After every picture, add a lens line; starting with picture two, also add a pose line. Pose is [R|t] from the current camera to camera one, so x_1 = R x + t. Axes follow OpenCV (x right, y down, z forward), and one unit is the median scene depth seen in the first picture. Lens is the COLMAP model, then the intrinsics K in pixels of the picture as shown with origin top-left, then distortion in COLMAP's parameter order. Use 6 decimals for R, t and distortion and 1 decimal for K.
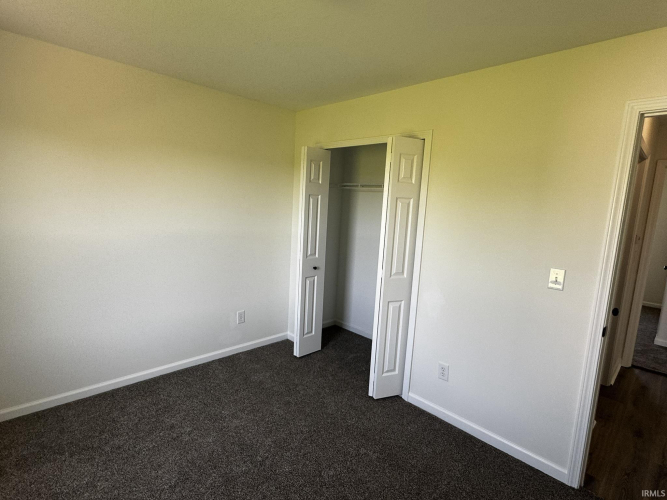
lens RADIAL K [[347.1, 0, 333.8], [0, 347.1, 251.6], [0, 0, 1]] dist [-0.002109, 0.000522]
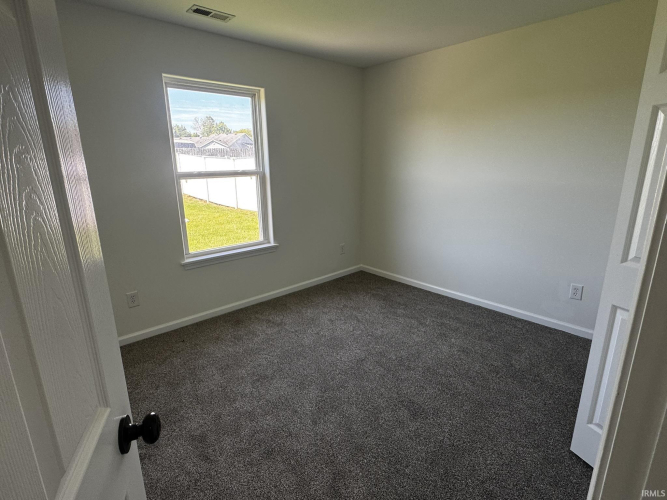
lens RADIAL K [[347.1, 0, 333.8], [0, 347.1, 251.6], [0, 0, 1]] dist [-0.002109, 0.000522]
pose [[-0.025862, 0.201767, -0.979092, 0.704844], [-0.132672, 0.970063, 0.203411, 0.005288], [0.990822, 0.135159, 0.001681, 0.544163]]
